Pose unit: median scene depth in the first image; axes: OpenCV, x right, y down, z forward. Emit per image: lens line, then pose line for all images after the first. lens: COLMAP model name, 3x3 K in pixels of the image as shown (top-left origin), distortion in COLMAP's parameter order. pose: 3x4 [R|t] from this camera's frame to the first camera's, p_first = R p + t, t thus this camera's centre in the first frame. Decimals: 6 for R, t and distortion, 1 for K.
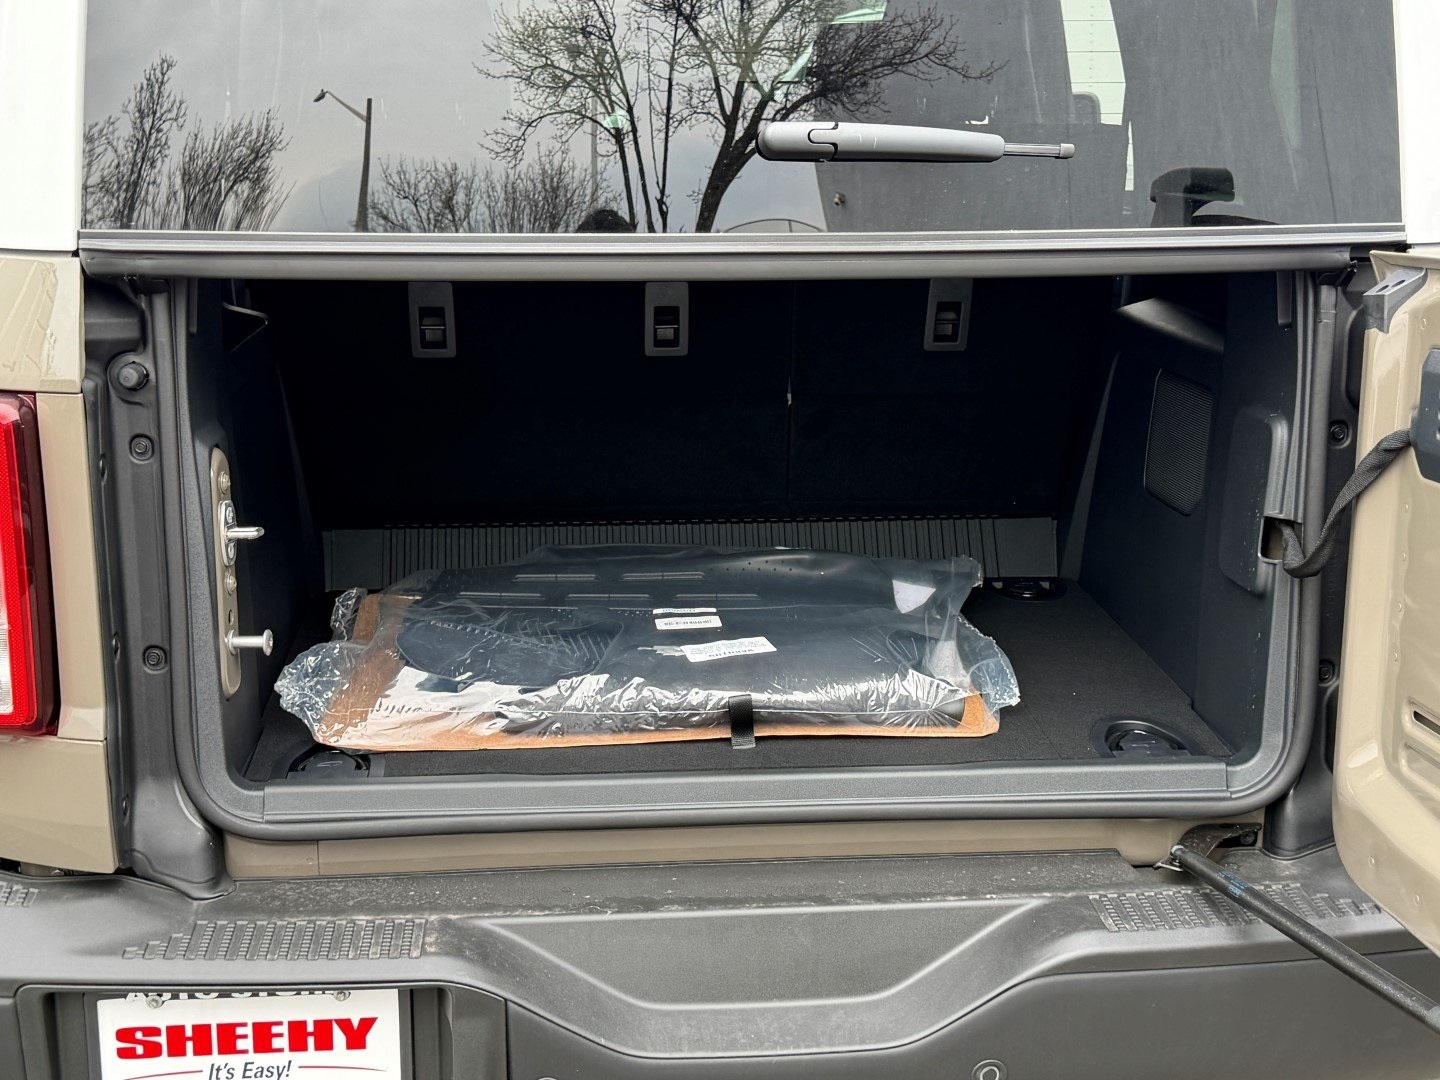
lens RADIAL K [[1967.3, 0, 720.0], [0, 1967.3, 540.0], [0, 0, 1]] dist [0.220157, -0.400814]
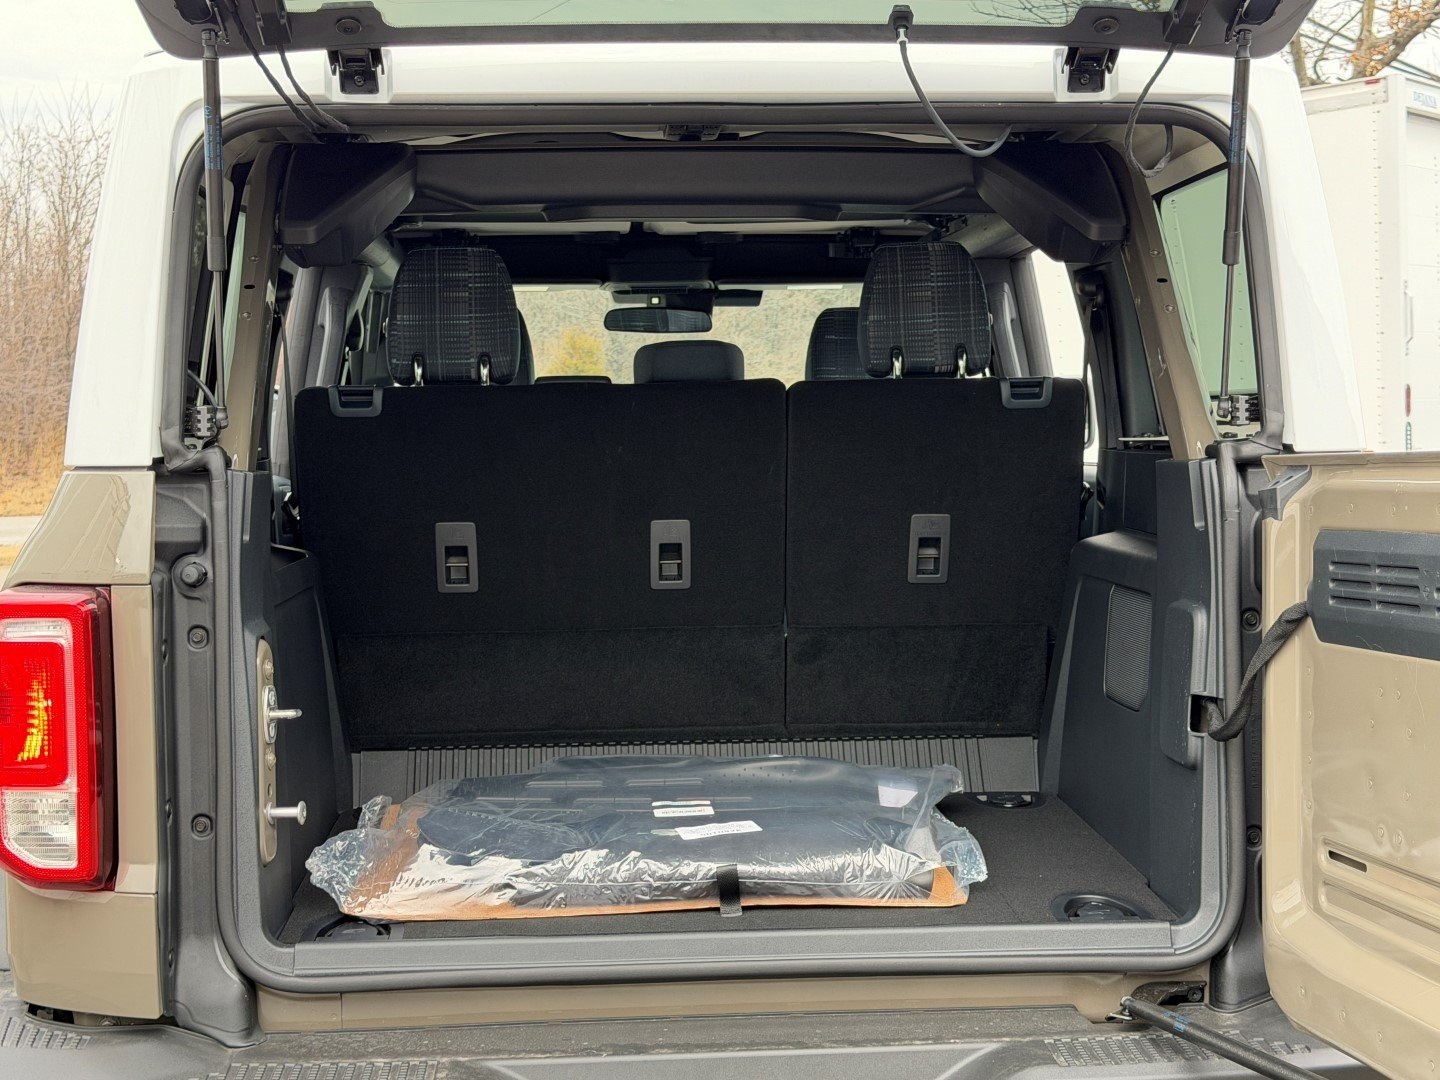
lens RADIAL K [[2031.8, 0, 720.0], [0, 2031.8, 540.0], [0, 0, 1]] dist [0.265400, -0.493930]
pose [[0.999712, -0.012762, -0.020335, 0.032952], [0.009349, 0.987093, -0.159876, 0.084879], [0.022113, 0.159640, 0.986928, -0.161042]]
